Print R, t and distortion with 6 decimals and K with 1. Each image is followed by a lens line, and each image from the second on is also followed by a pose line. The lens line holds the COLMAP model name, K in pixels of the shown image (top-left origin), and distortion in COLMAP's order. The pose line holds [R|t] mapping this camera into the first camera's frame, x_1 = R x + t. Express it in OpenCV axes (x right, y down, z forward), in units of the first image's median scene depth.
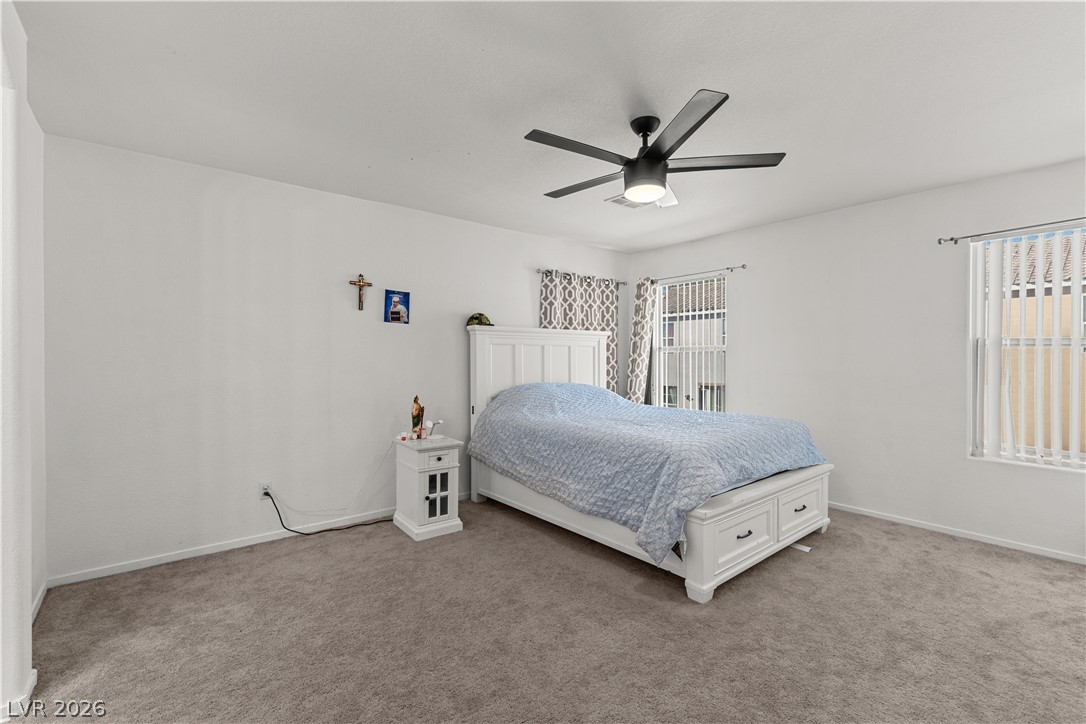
lens RADIAL K [[476.3, 0, 537.5], [0, 476.3, 363.9], [0, 0, 1]] dist [0.003658, -0.000518]
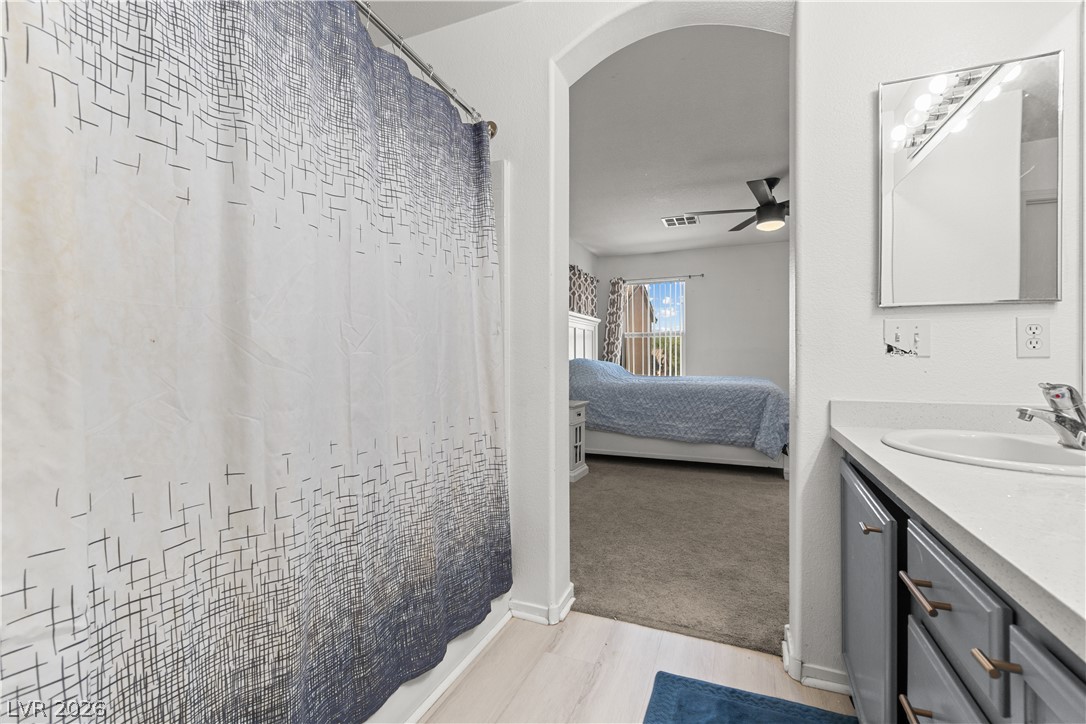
lens RADIAL K [[476.3, 0, 544.8], [0, 476.3, 356.9], [0, 0, 1]] dist [0.003658, -0.000518]
pose [[0.883834, -0.001649, 0.467797, -0.592668], [0.008486, 0.999886, -0.012508, 0.047034], [-0.467723, 0.015025, 0.883747, -0.020569]]
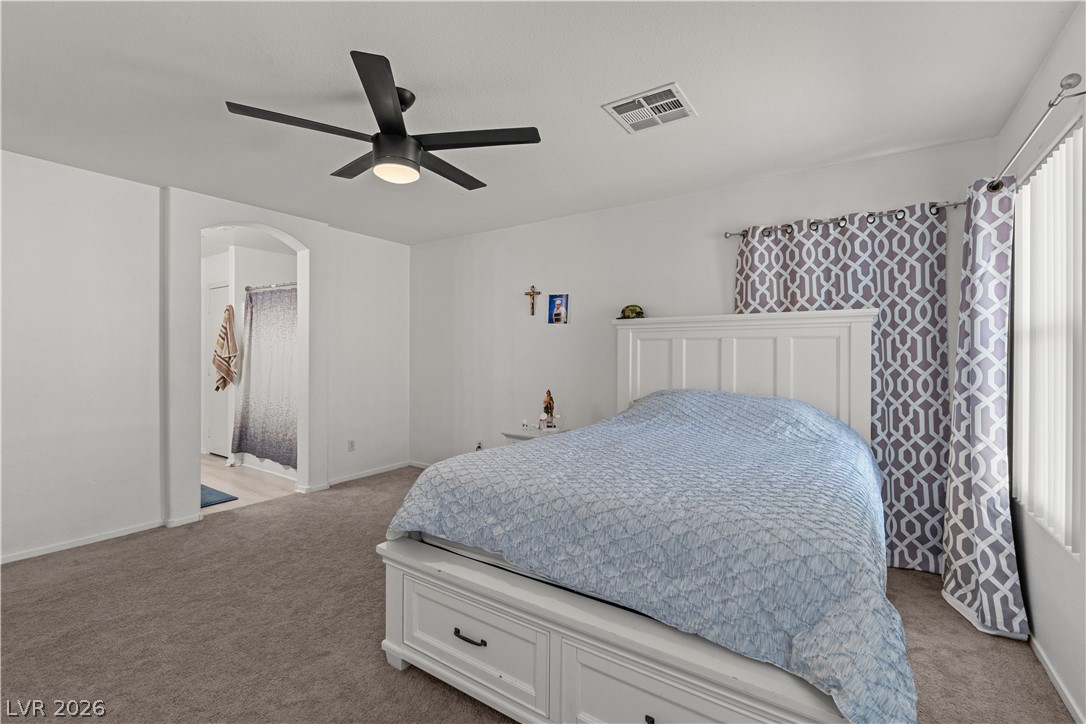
lens RADIAL K [[476.3, 0, 536.9], [0, 476.3, 356.1], [0, 0, 1]] dist [0.003658, -0.000518]
pose [[0.279767, 0.005837, -0.960050, 0.607129], [-0.015213, 0.999883, 0.001646, -0.008792], [0.959947, 0.014145, 0.279823, 0.516087]]
